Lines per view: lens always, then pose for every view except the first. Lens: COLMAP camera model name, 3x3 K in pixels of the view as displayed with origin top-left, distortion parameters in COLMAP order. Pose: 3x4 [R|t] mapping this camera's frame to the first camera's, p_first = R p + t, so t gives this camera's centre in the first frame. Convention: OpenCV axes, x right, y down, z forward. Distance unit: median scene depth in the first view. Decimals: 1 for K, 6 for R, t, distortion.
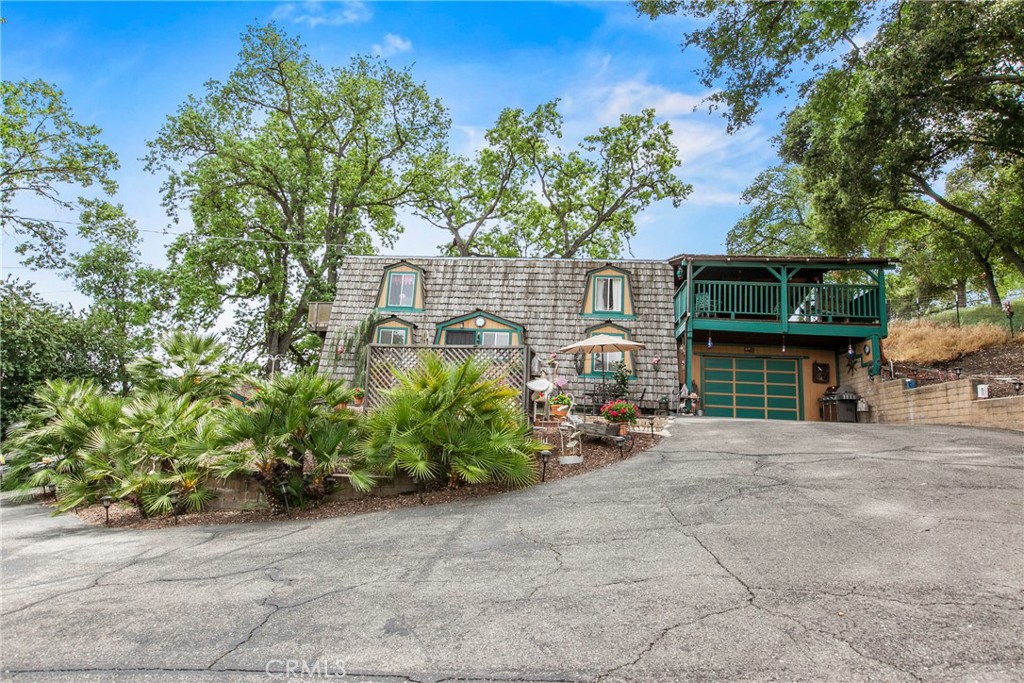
lens RADIAL K [[618.9, 0, 510.5], [0, 618.9, 335.1], [0, 0, 1]] dist [0.010663, -0.001798]
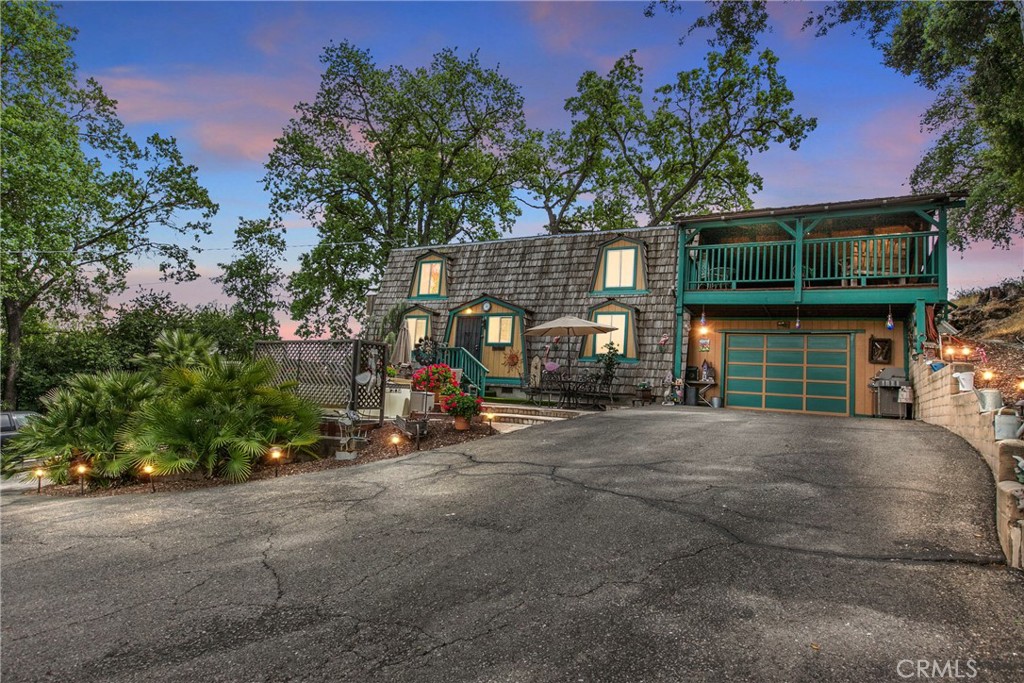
lens RADIAL K [[618.9, 0, 511.6], [0, 618.9, 346.5], [0, 0, 1]] dist [0.010663, -0.001798]
pose [[0.913168, -0.023485, -0.406906, 0.375381], [0.047786, 0.997622, 0.049661, -0.004587], [0.404772, -0.064793, 0.912119, 0.102653]]
